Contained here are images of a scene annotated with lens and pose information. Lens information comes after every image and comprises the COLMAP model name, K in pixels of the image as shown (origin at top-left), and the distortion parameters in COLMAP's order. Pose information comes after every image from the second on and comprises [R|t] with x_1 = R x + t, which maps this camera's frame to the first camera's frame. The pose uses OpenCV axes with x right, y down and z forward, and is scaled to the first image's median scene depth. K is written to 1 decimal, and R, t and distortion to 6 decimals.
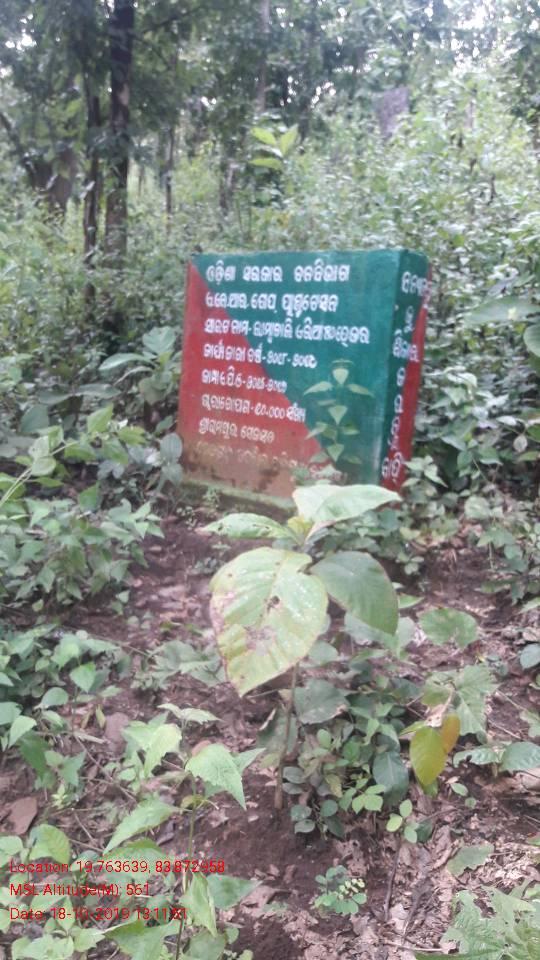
lens RADIAL K [[770.7, 0, 281.4], [0, 770.7, 477.1], [0, 0, 1]] dist [0.241143, -0.623599]
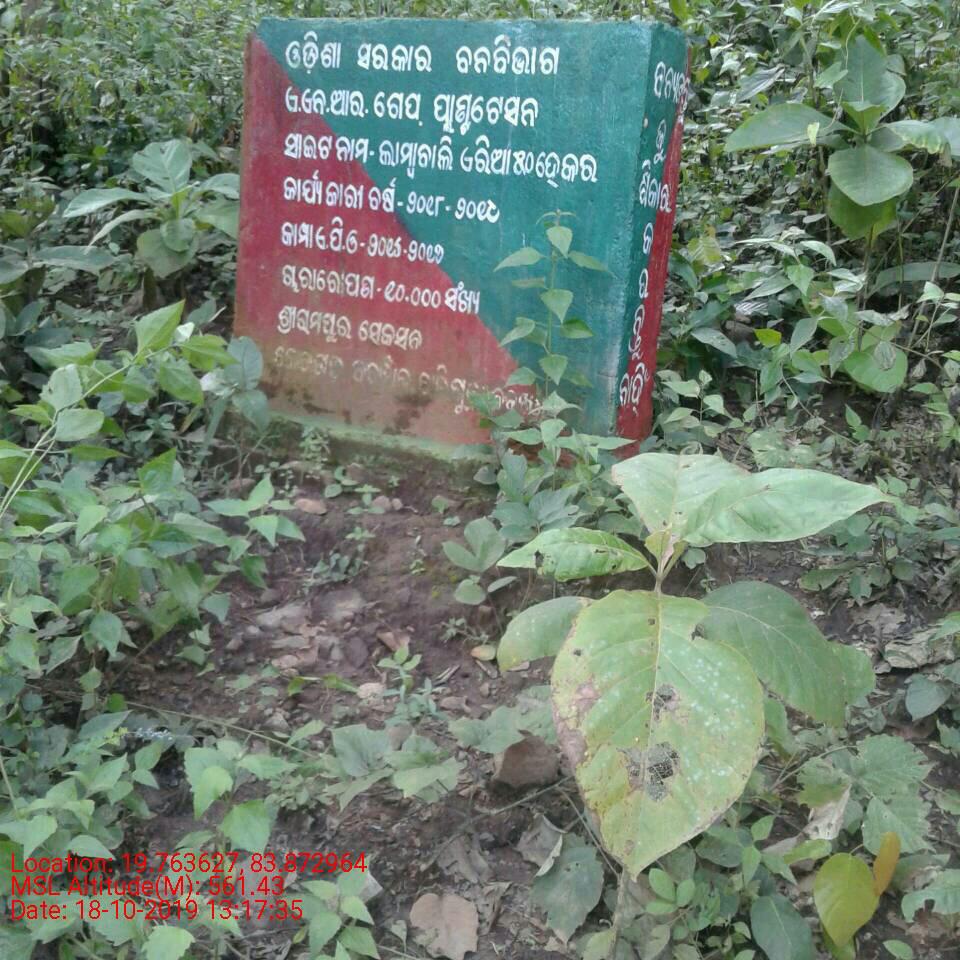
lens RADIAL K [[1165.5, 0, 492.7], [0, 1165.5, 450.4], [0, 0, 1]] dist [0.123988, -0.296350]
pose [[0.980645, -0.044912, 0.190573, -0.143345], [0.029755, 0.996216, 0.081659, -0.042486], [-0.193519, -0.074408, 0.978271, 0.119611]]
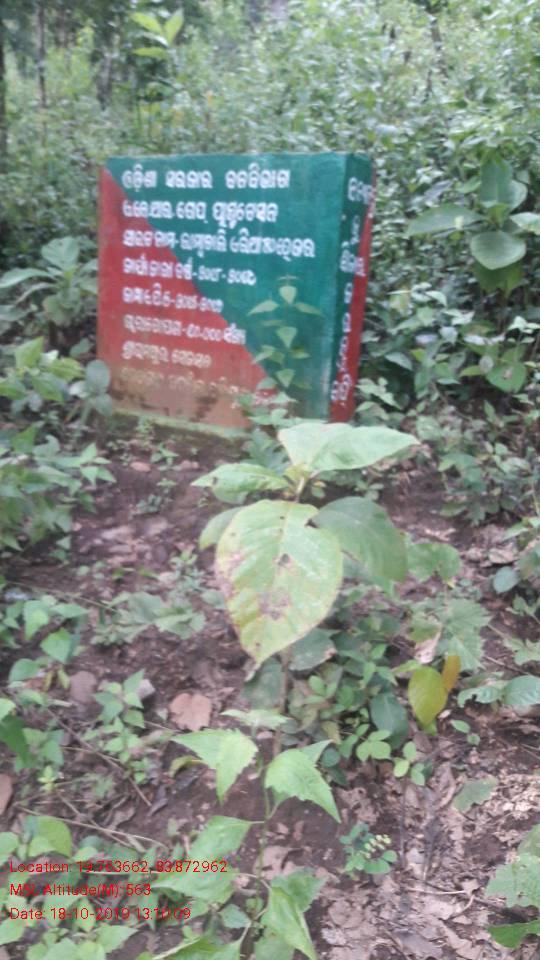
lens RADIAL K [[770.8, 0, 275.9], [0, 770.8, 469.9], [0, 0, 1]] dist [0.220542, -0.652218]
pose [[0.989440, -0.055042, 0.134084, -0.070243], [0.040341, 0.993113, 0.109993, -0.023618], [-0.139215, -0.103422, 0.984847, 0.059724]]
